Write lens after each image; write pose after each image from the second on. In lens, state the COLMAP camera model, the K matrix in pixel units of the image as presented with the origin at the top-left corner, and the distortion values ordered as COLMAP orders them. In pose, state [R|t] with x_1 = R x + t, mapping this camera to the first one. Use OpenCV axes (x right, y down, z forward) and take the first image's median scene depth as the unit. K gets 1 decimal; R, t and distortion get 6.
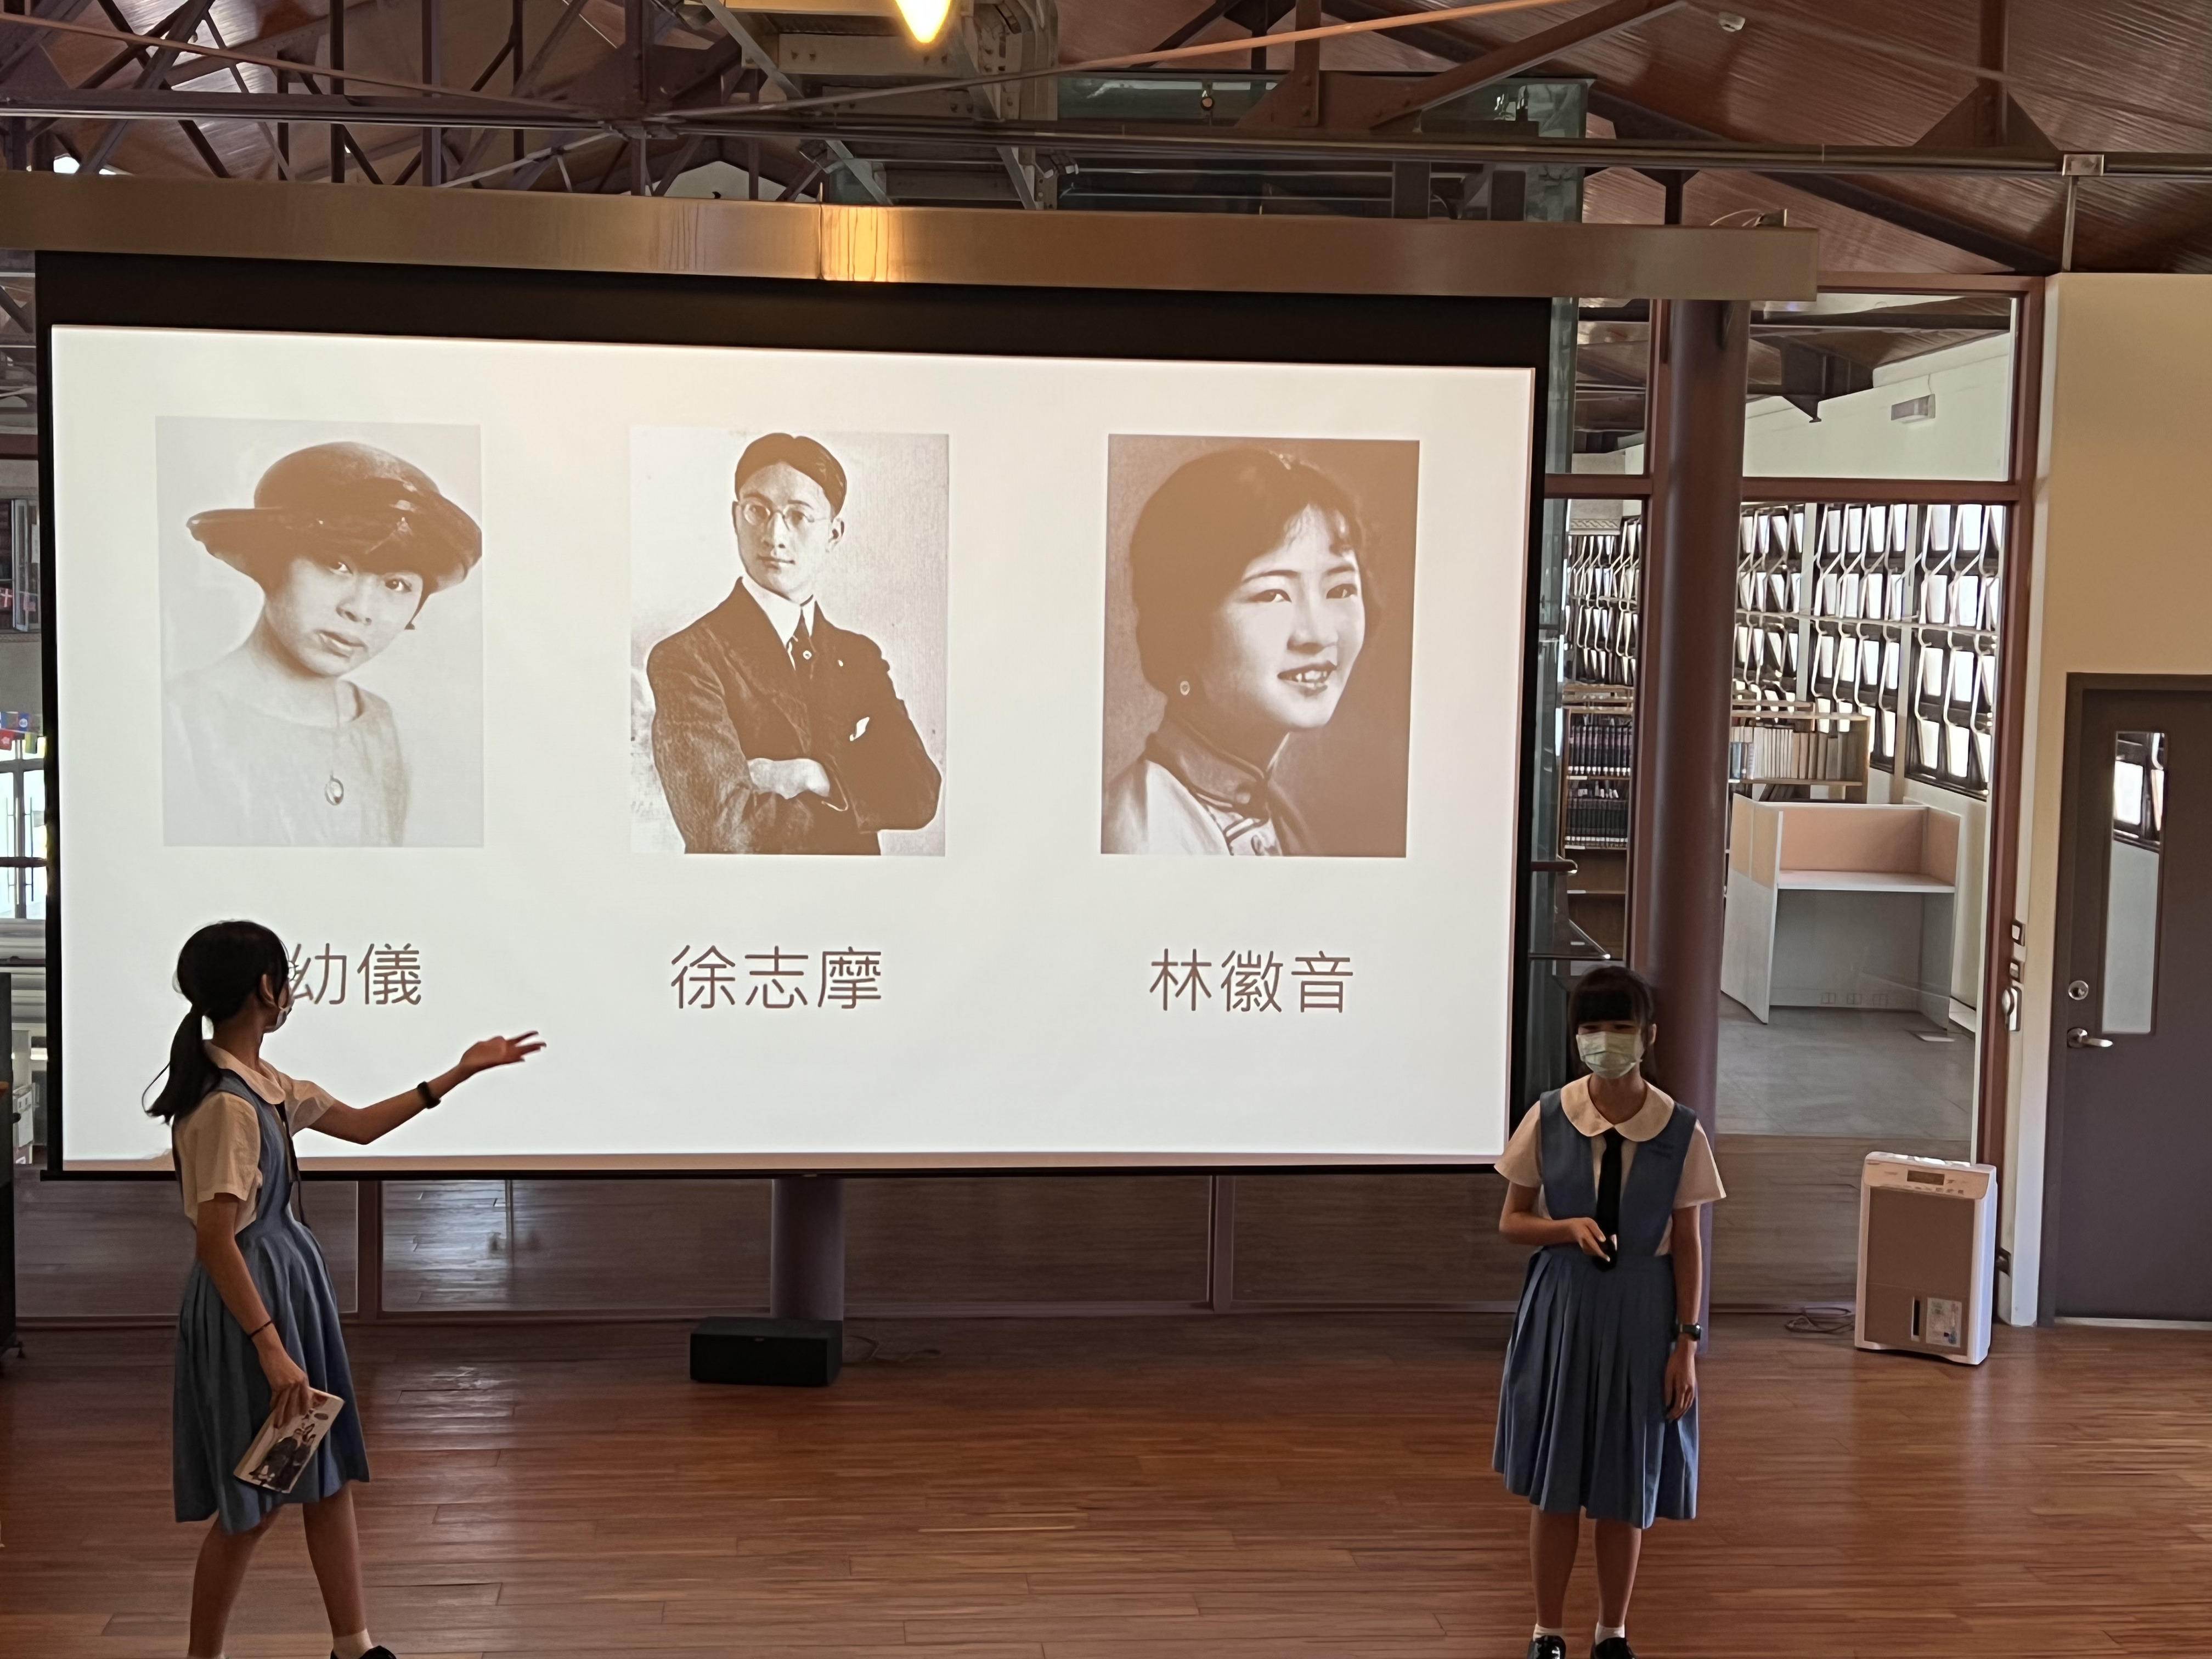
lens RADIAL K [[3031.7, 0, 1089.1], [0, 3031.7, 842.9], [0, 0, 1]] dist [0.212210, -0.663538]
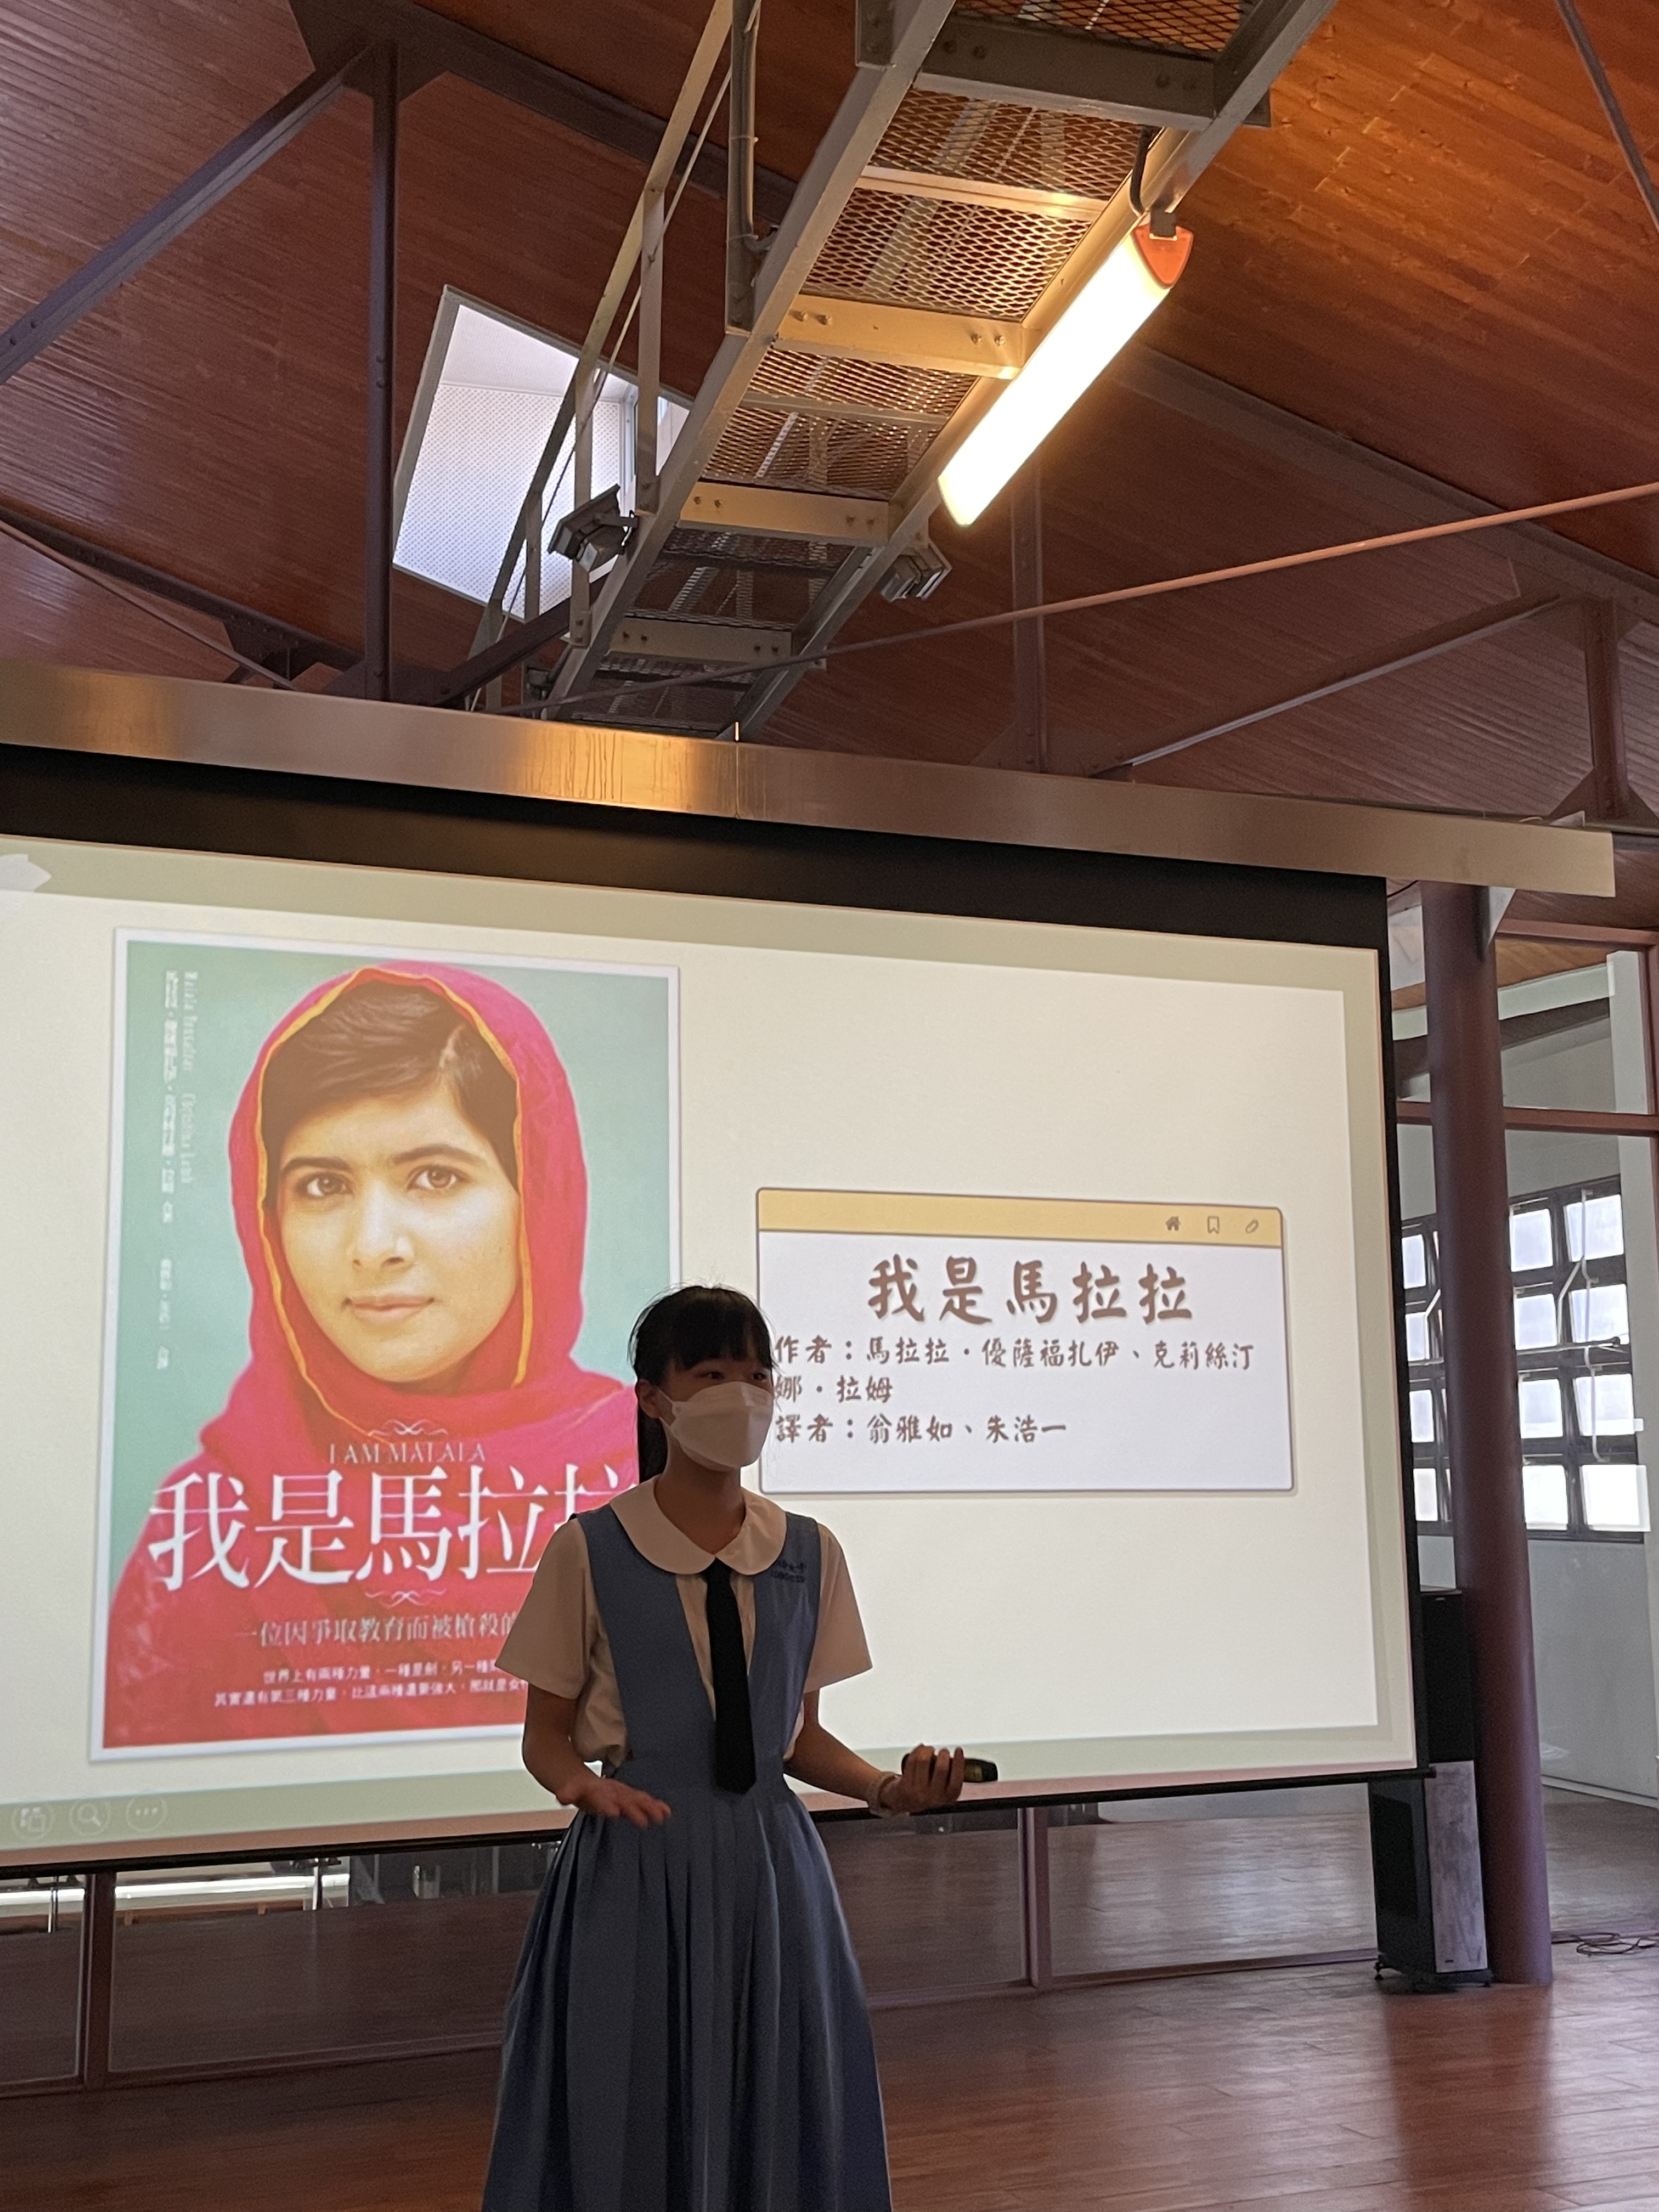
lens RADIAL K [[2532.1, 0, 835.4], [0, 2532.1, 1101.3], [0, 0, 1]] dist [0.076904, -0.026927]
pose [[0.957750, 0.011256, 0.287382, -0.244709], [0.057835, 0.971283, -0.230789, 0.071133], [-0.281727, 0.237659, 0.929596, 0.249605]]
